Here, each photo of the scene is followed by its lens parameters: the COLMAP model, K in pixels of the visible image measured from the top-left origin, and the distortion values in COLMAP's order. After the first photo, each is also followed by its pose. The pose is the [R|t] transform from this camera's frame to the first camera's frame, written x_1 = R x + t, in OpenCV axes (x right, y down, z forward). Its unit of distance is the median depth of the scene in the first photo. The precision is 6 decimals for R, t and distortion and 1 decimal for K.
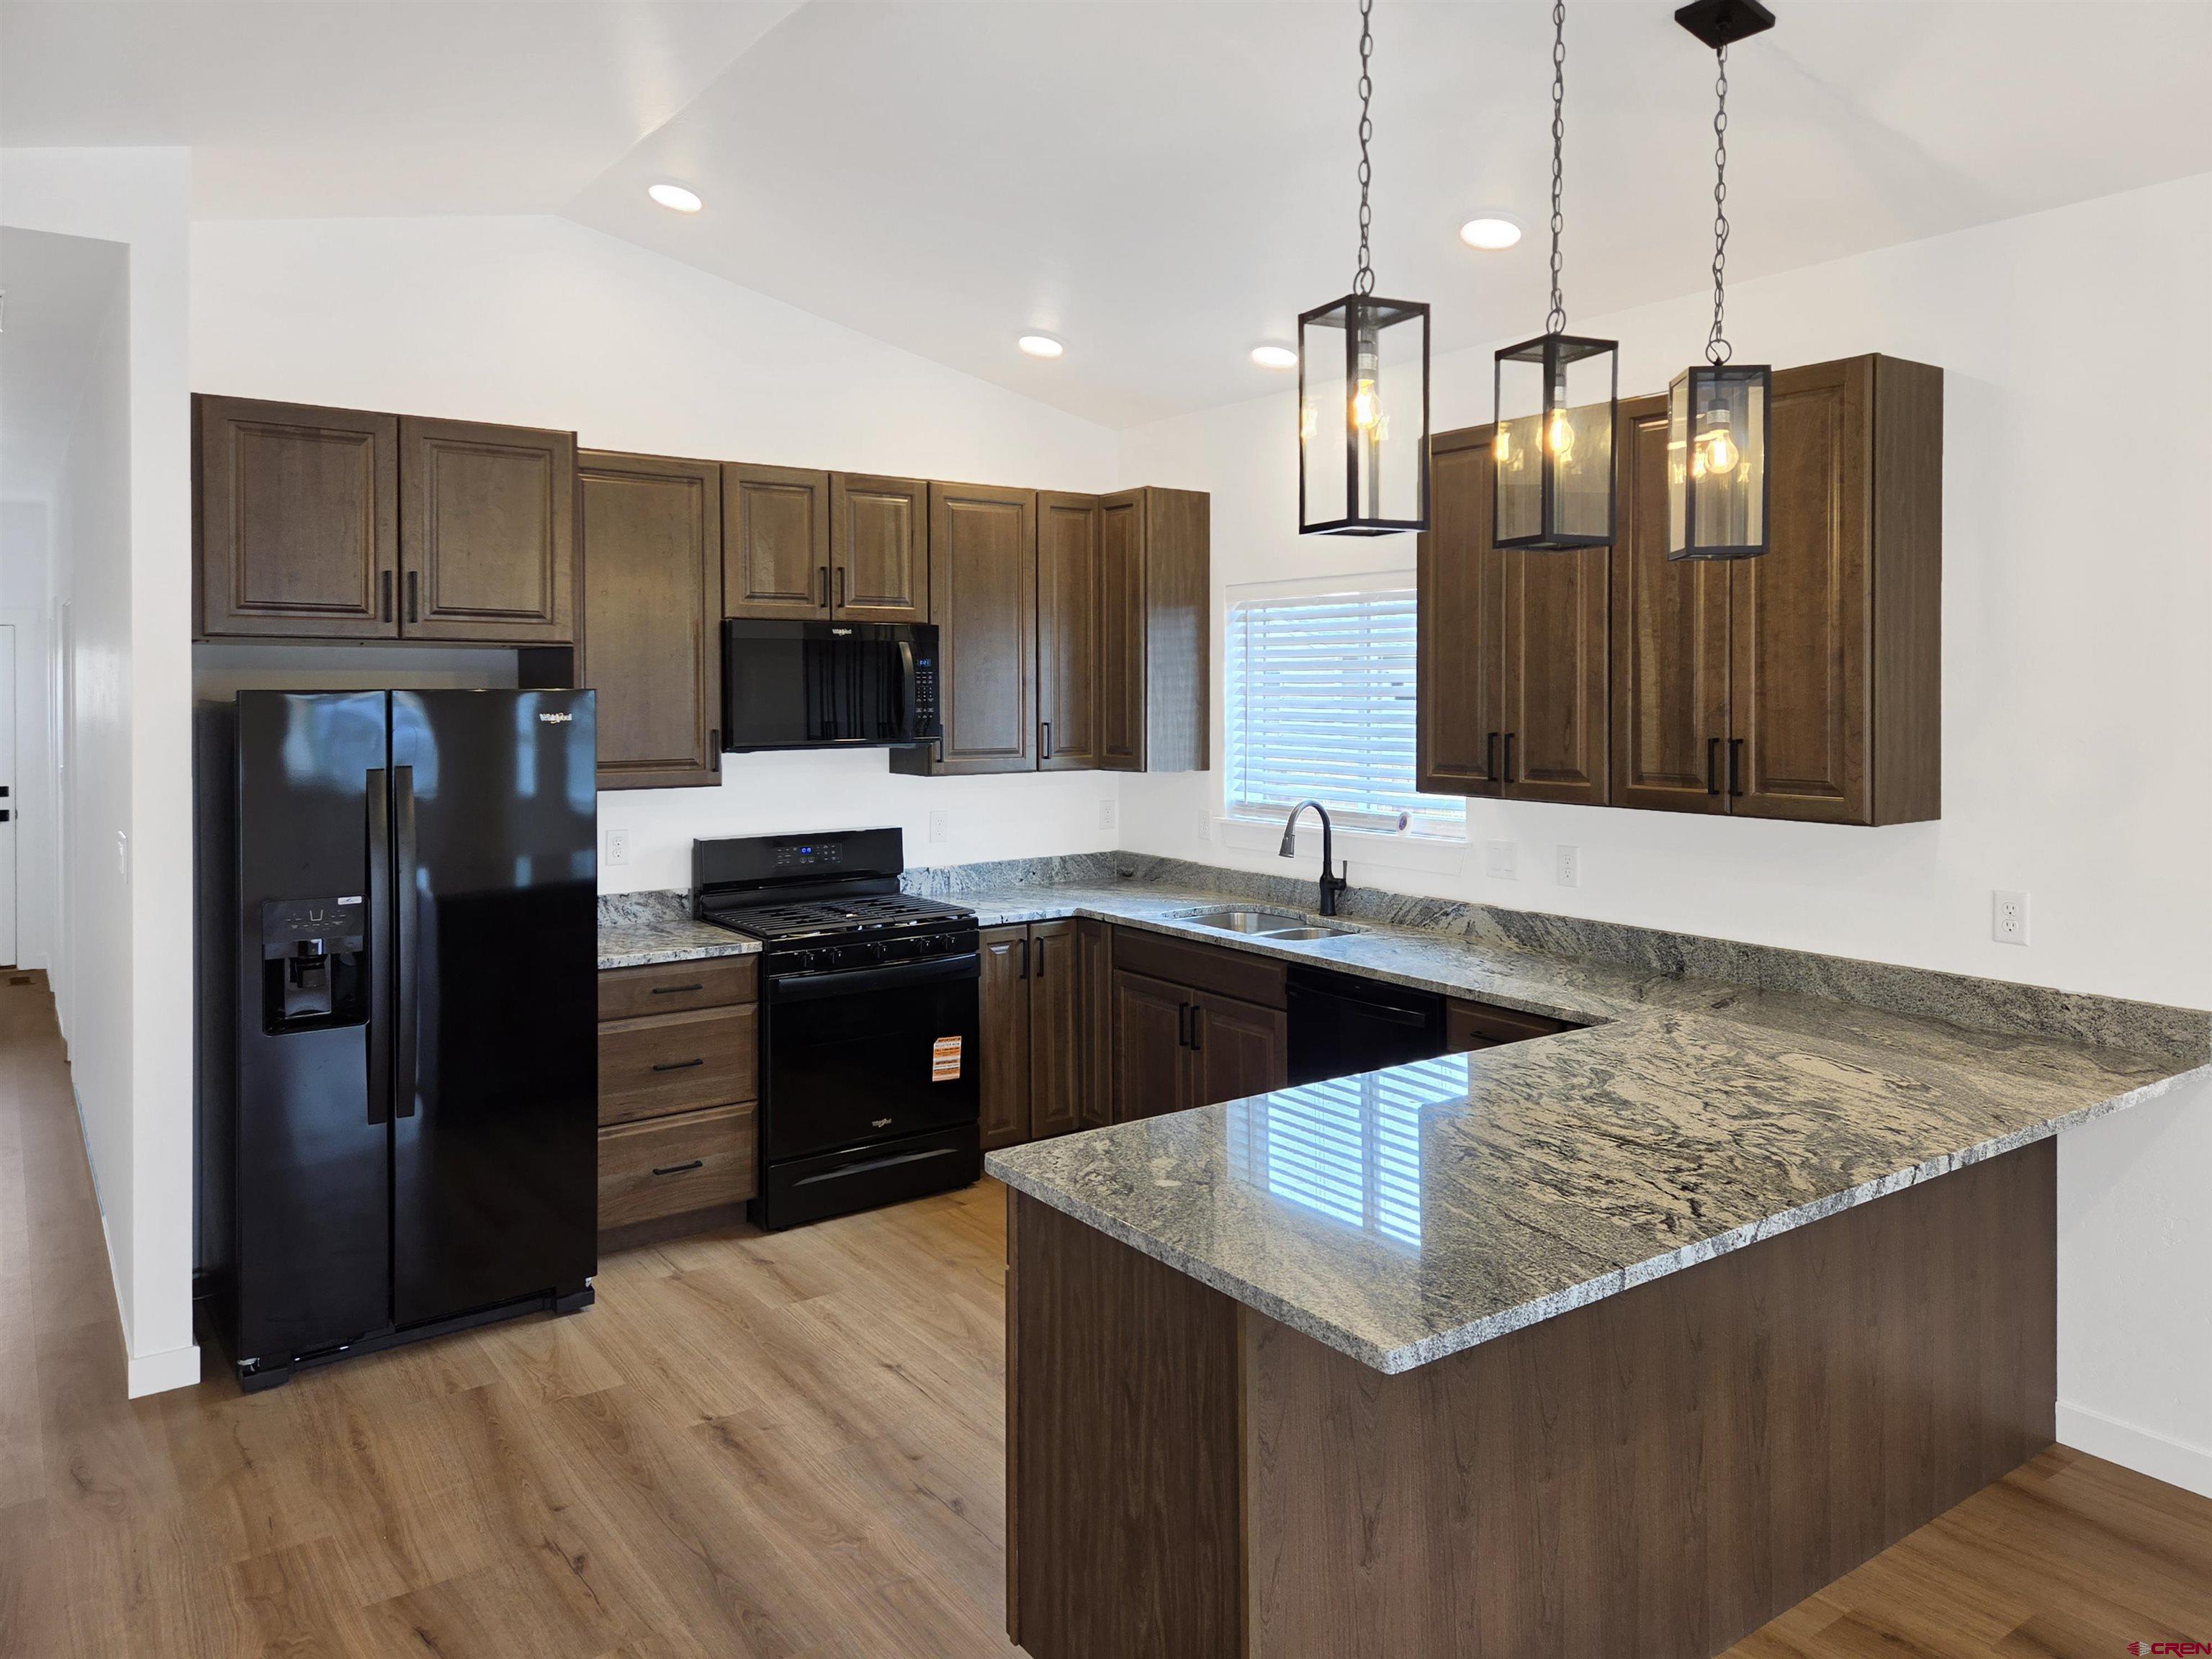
lens RADIAL K [[1515.6, 0, 1108.0], [0, 1515.6, 682.9], [0, 0, 1]] dist [0.001291, -0.002203]
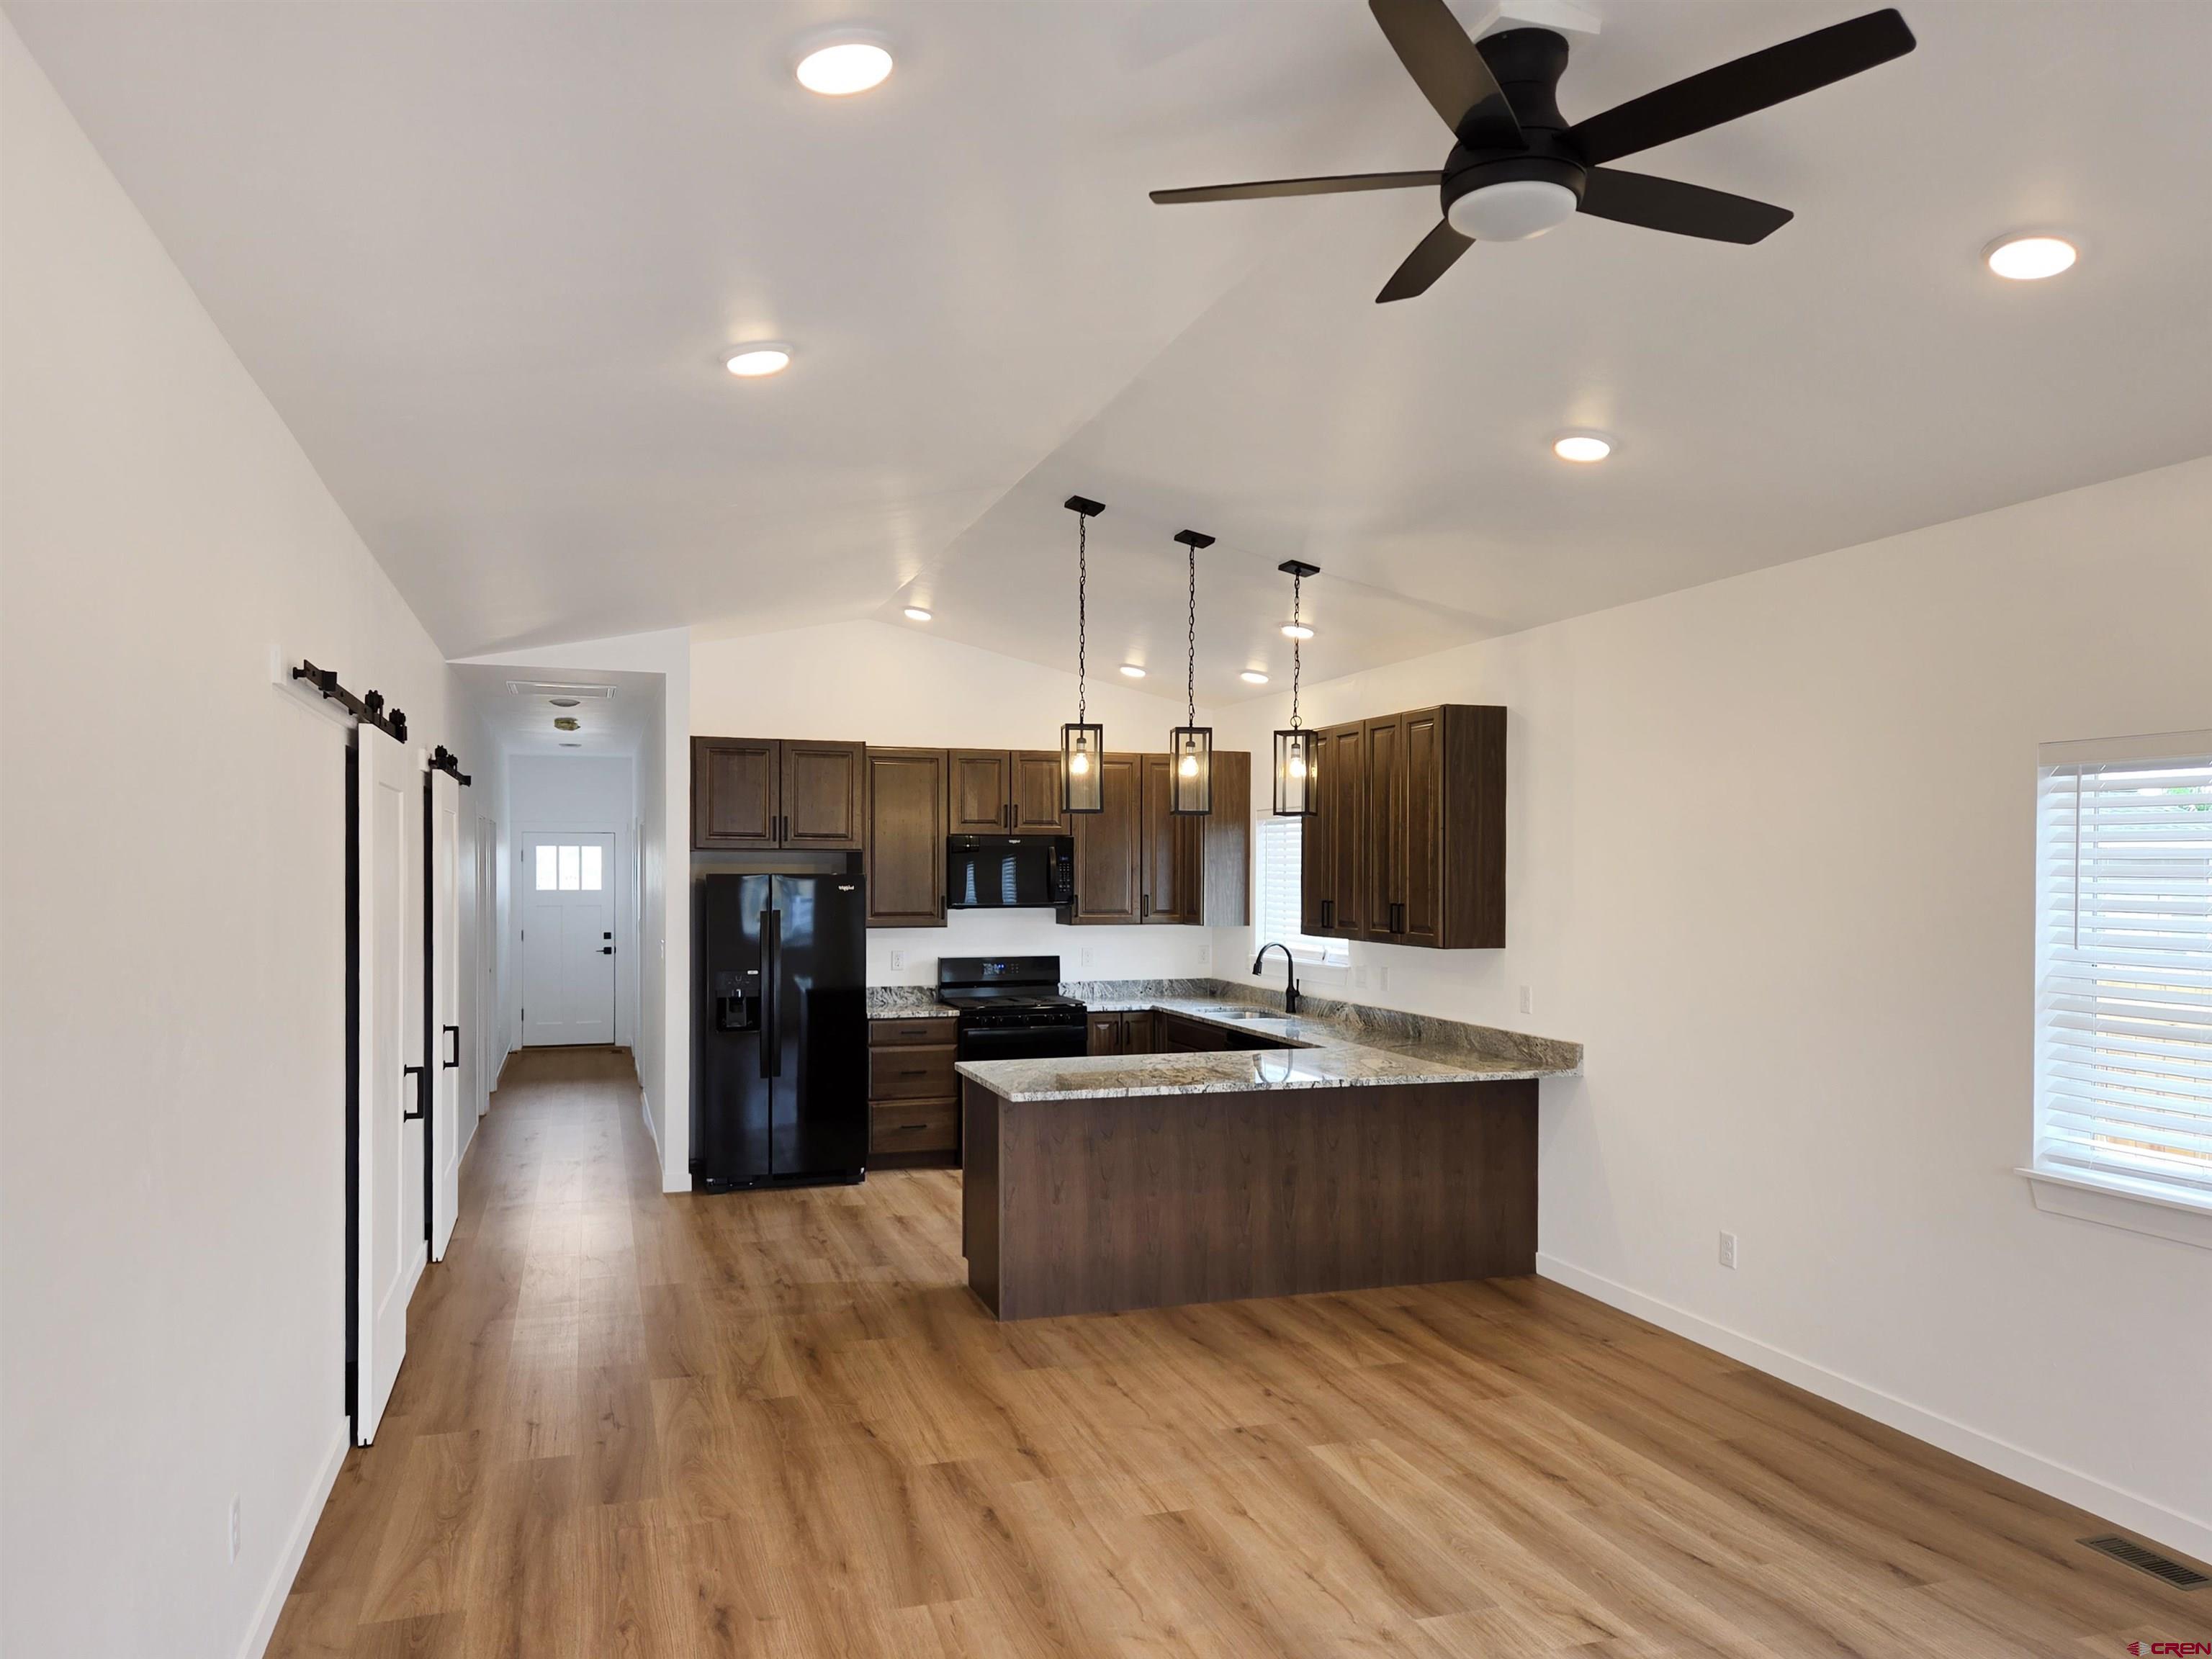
lens RADIAL K [[1543.8, 0, 1046.9], [0, 1543.8, 827.8], [0, 0, 1]] dist [0.006205, -0.000617]
pose [[0.946414, -0.005143, -0.322915, 0.469651], [-0.002336, 0.999738, -0.022769, -0.009607], [0.322947, 0.022304, 0.946154, -0.734307]]
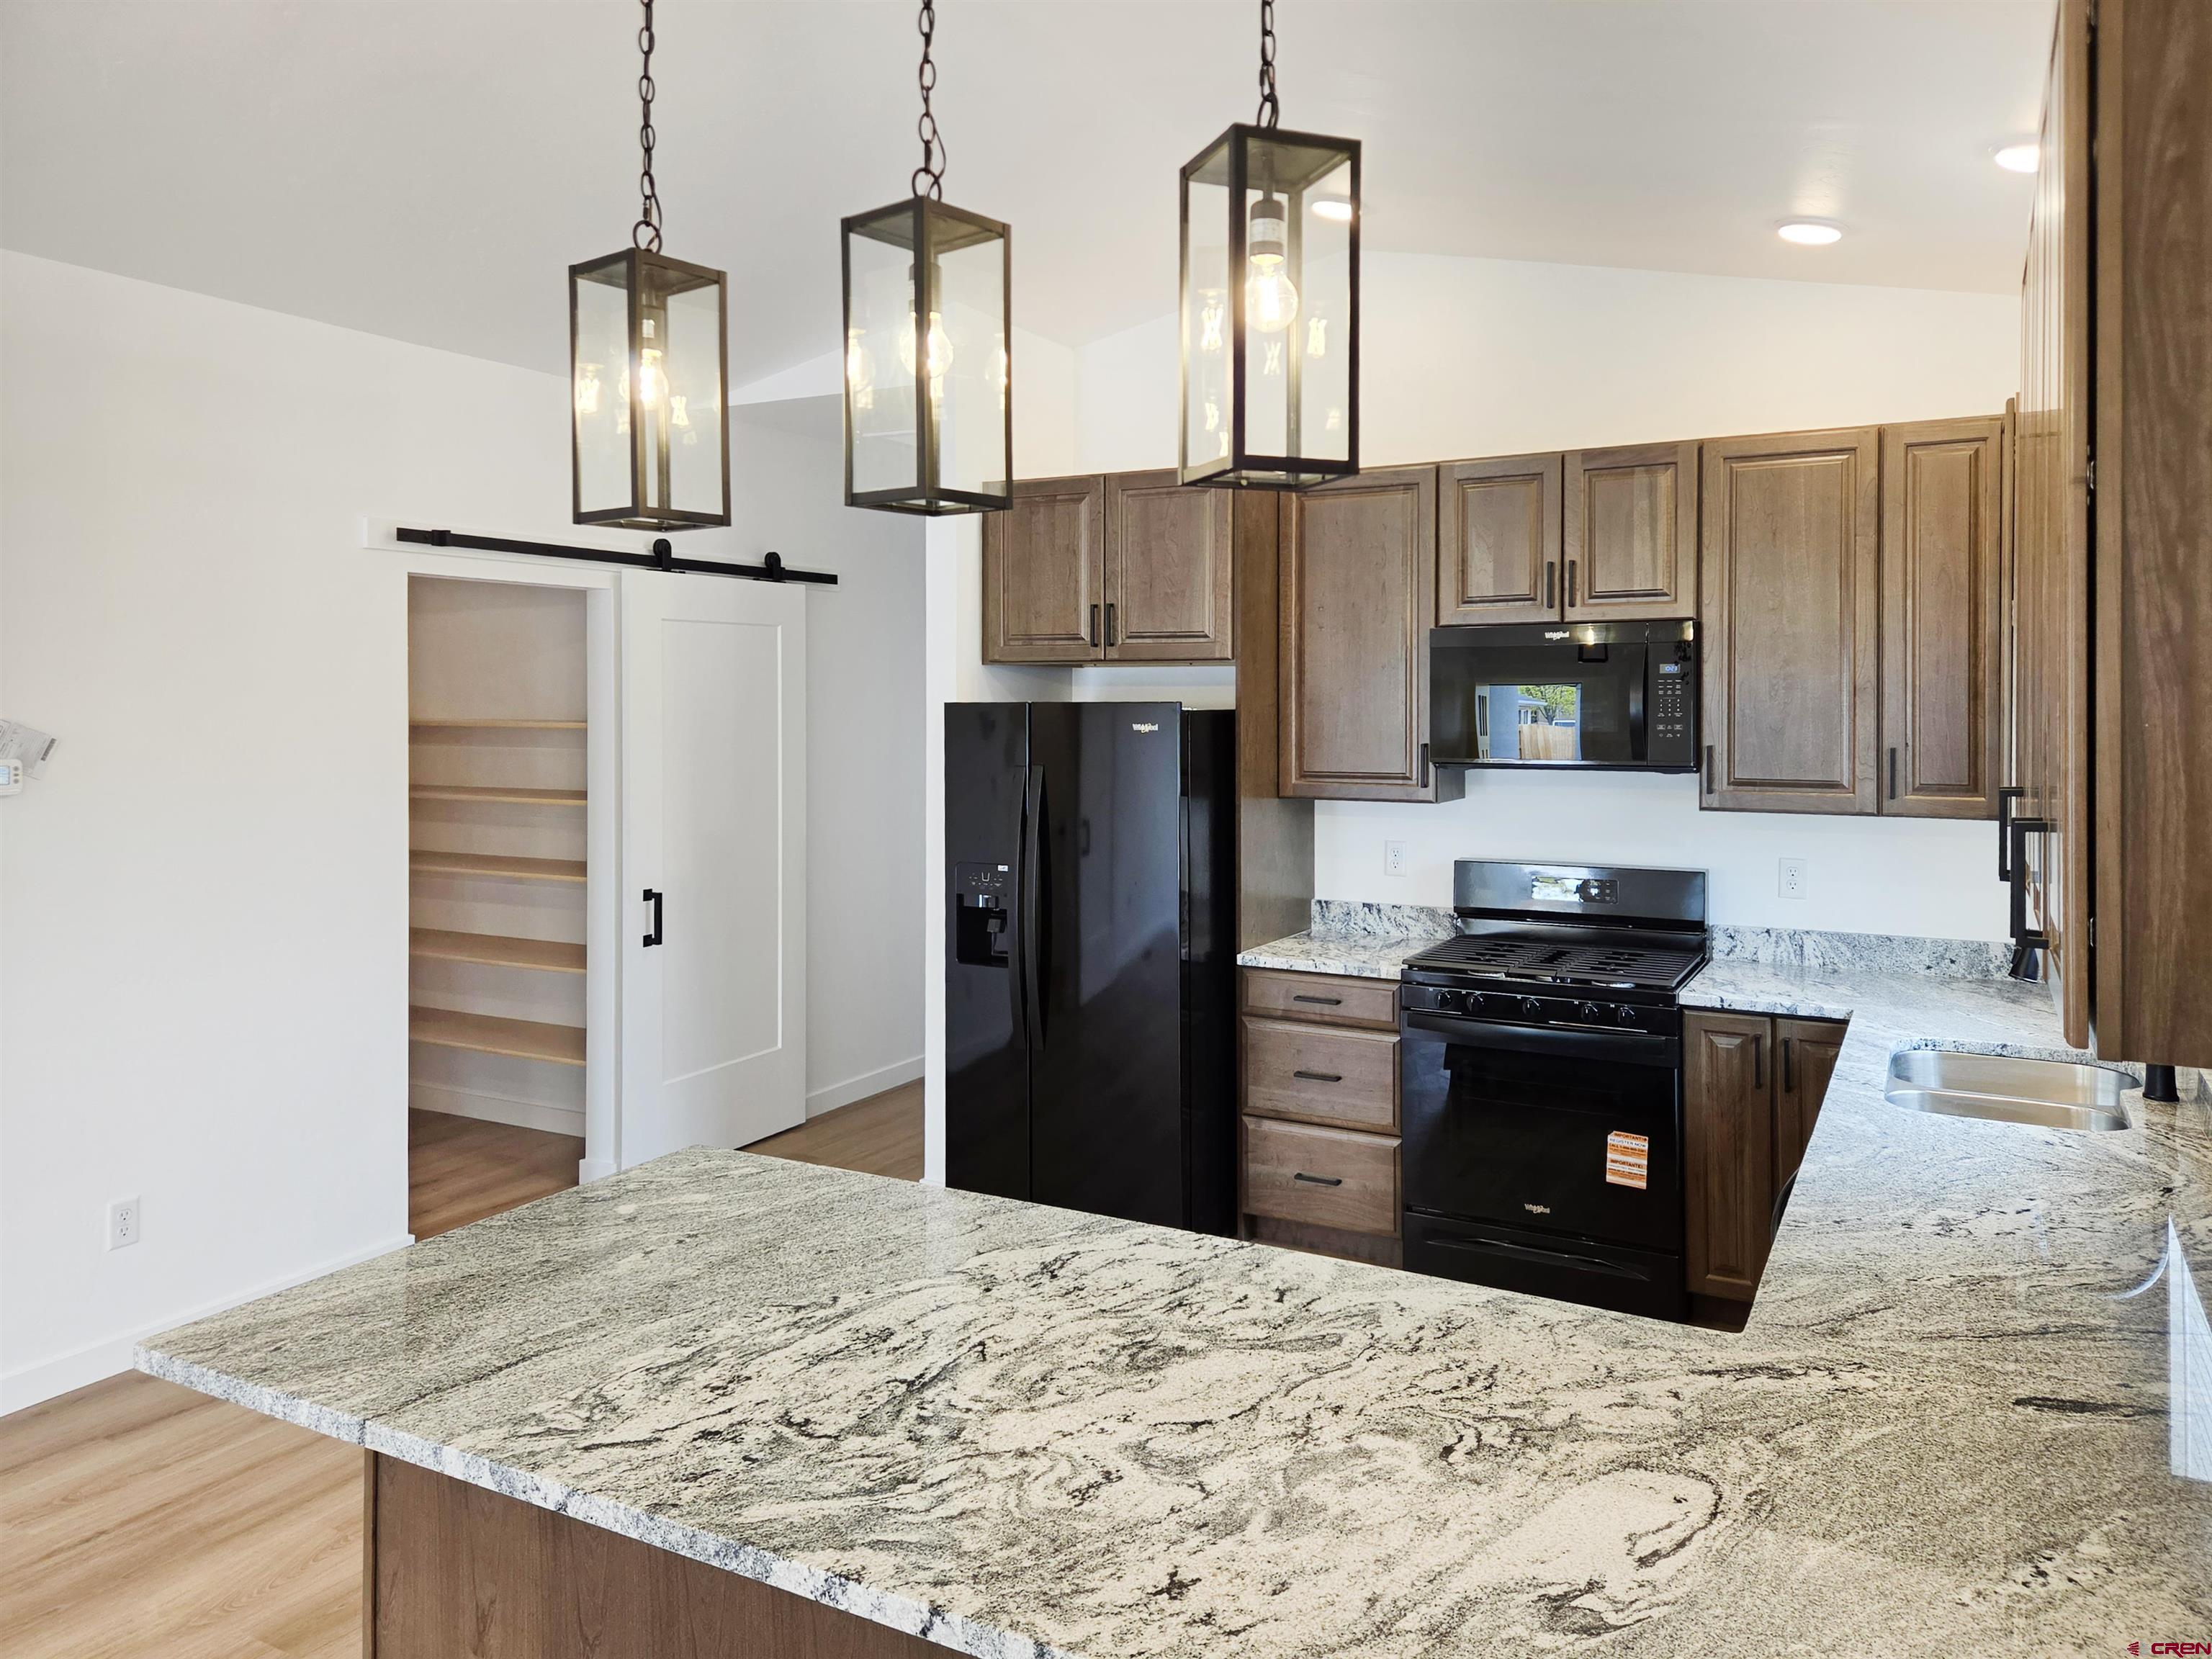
lens RADIAL K [[1472.6, 0, 1100.7], [0, 1472.6, 697.1], [0, 0, 1]] dist [0.007641, 0.000162]
pose [[0.413327, -0.003086, -0.910577, 0.516274], [0.004943, 0.999987, -0.001145, 0.001236], [0.910569, -0.004027, 0.413337, 0.440106]]
